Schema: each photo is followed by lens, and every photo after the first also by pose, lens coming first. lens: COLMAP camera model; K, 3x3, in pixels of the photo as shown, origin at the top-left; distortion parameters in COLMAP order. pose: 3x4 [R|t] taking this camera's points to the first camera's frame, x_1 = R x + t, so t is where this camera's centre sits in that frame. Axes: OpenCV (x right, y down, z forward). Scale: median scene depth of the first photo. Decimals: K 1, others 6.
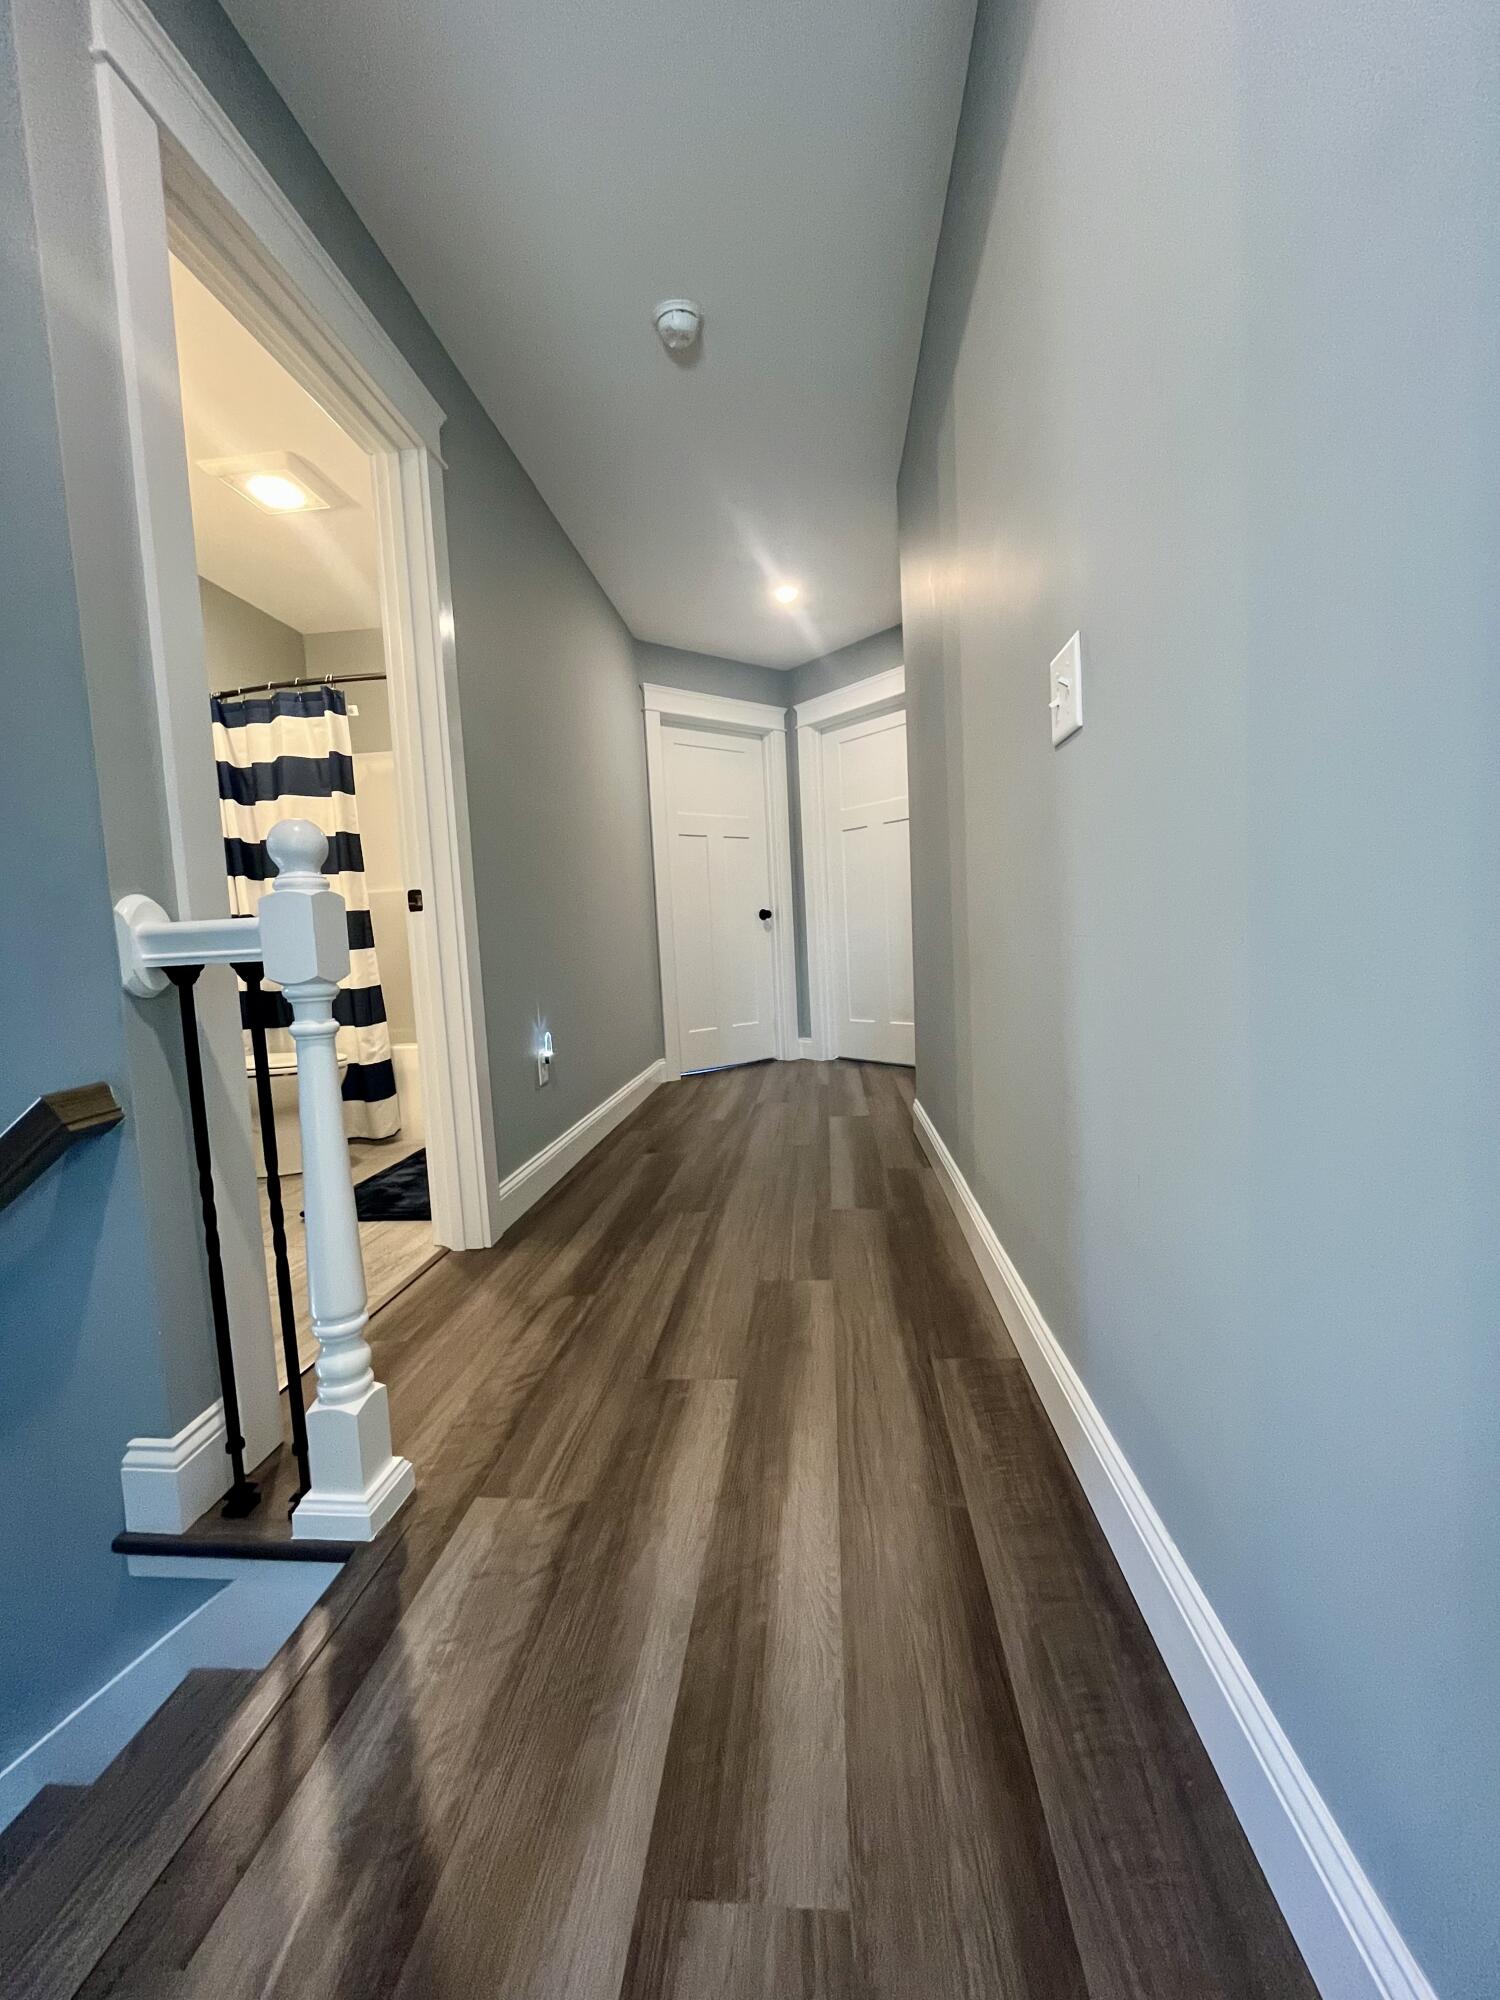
lens RADIAL K [[811.3, 0, 742.8], [0, 811.3, 1001.7], [0, 0, 1]] dist [-0.000025, 0.000160]
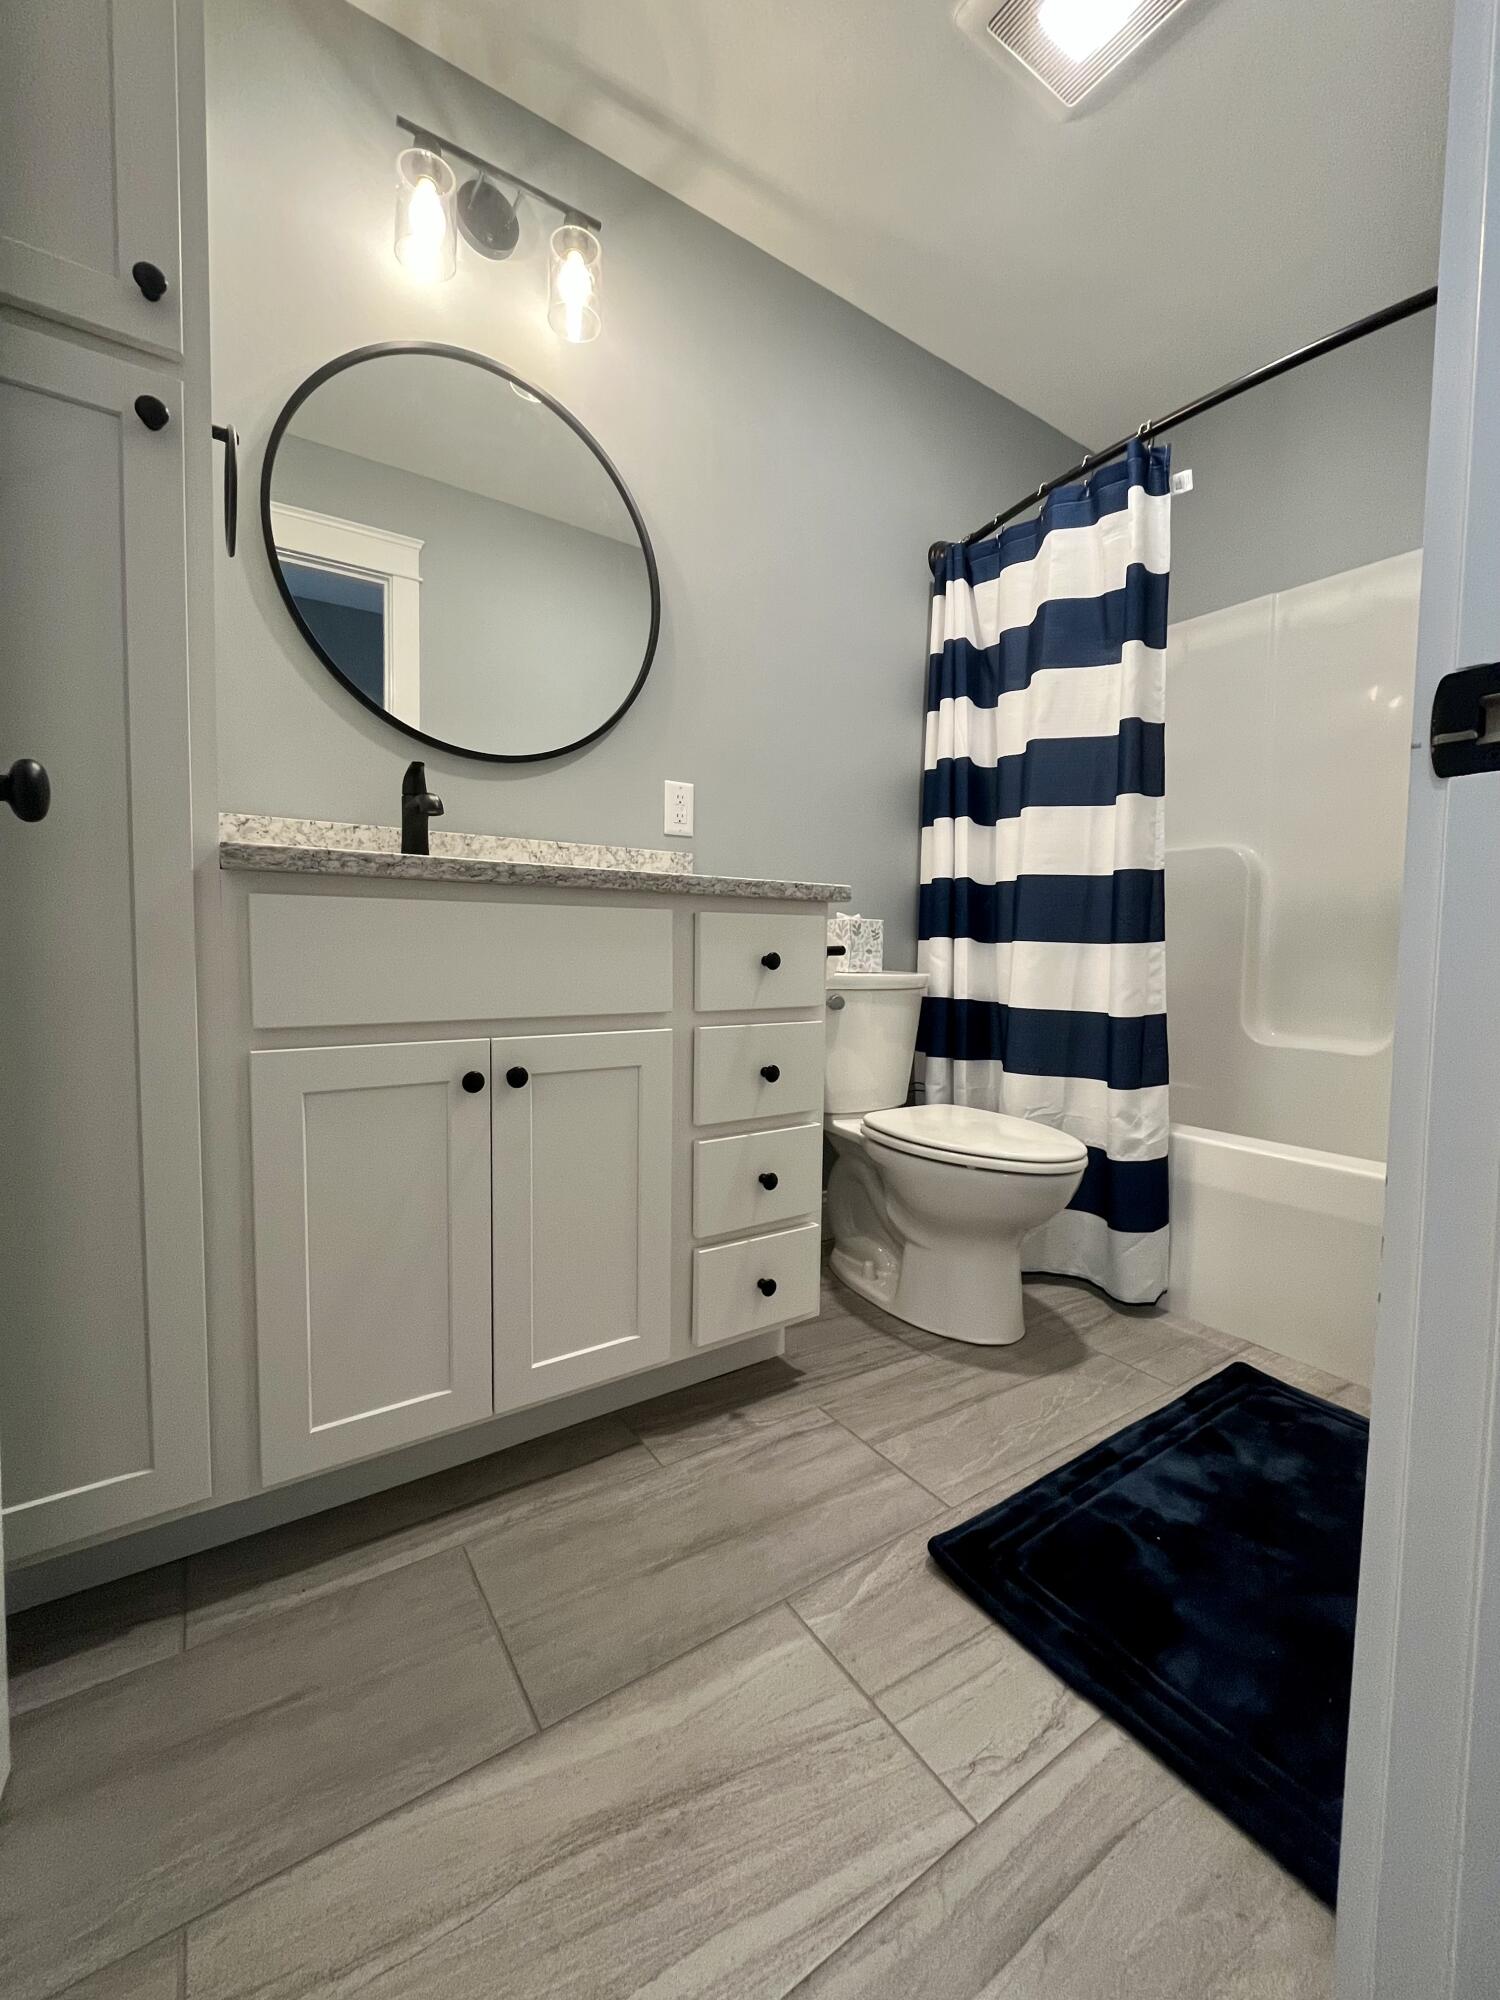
lens RADIAL K [[811.3, 0, 742.6], [0, 811.3, 992.9], [0, 0, 1]] dist [-0.000025, 0.000160]
pose [[0.635687, 0.106393, -0.764580, -0.227925], [-0.107646, 0.992997, 0.048679, -0.030828], [0.764404, 0.051359, 0.642688, 0.467382]]
